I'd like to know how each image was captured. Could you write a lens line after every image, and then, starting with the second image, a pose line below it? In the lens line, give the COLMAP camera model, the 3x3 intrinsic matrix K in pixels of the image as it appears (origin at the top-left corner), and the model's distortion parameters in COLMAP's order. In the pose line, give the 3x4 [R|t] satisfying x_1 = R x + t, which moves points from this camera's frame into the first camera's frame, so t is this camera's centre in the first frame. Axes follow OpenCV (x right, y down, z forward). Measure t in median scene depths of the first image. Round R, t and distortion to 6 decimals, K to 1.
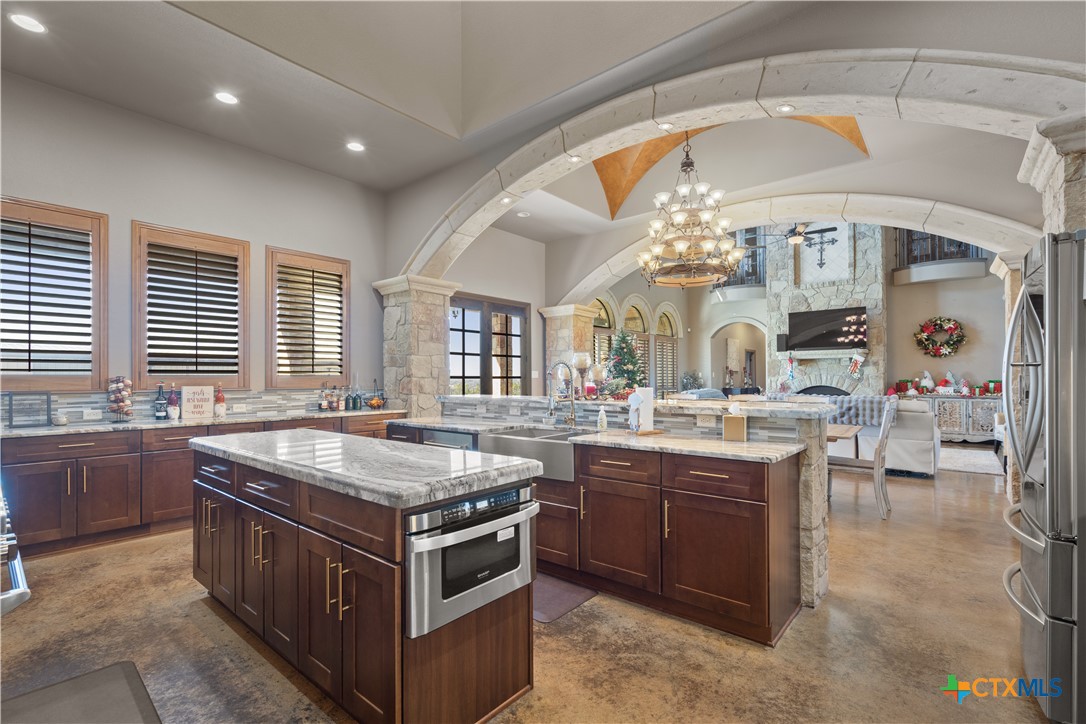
lens RADIAL K [[493.9, 0, 532.0], [0, 493.9, 376.9], [0, 0, 1]] dist [-0.003711, 0.002479]
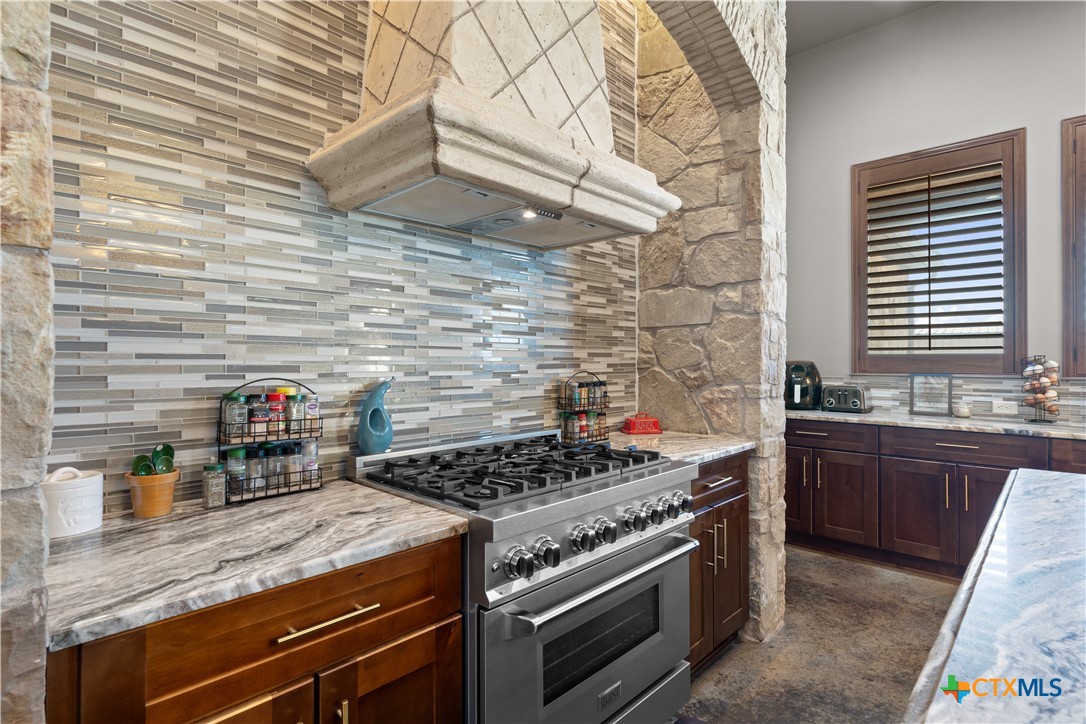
lens RADIAL K [[540.3, 0, 538.5], [0, 540.3, 357.4], [0, 0, 1]] dist [0.004477, 0.002207]
pose [[-0.050209, -0.000726, -0.998738, -0.037515], [0.000930, 0.999999, -0.000774, 0.001495], [0.998738, -0.000967, -0.050208, 0.286008]]
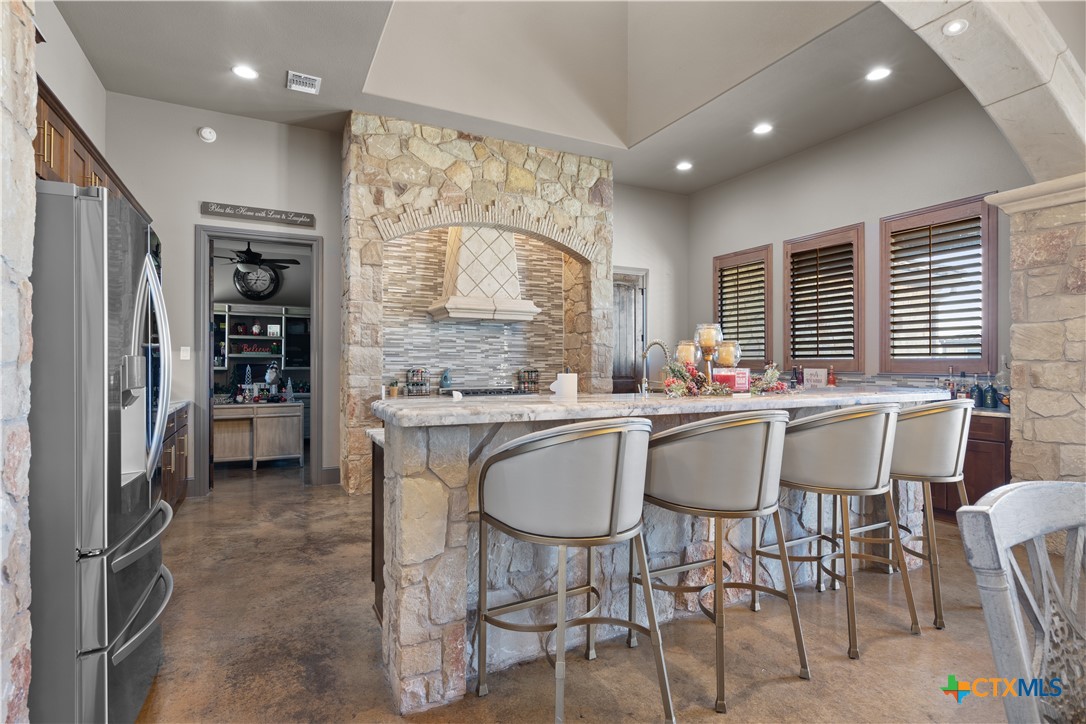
lens RADIAL K [[540.6, 0, 540.9], [0, 540.6, 359.1], [0, 0, 1]] dist [0.002056, 0.000509]
pose [[-0.377414, -0.004072, -0.926036, 0.660677], [0.001555, 0.999986, -0.005031, 0.002086], [0.926043, -0.003339, -0.377402, 0.813681]]
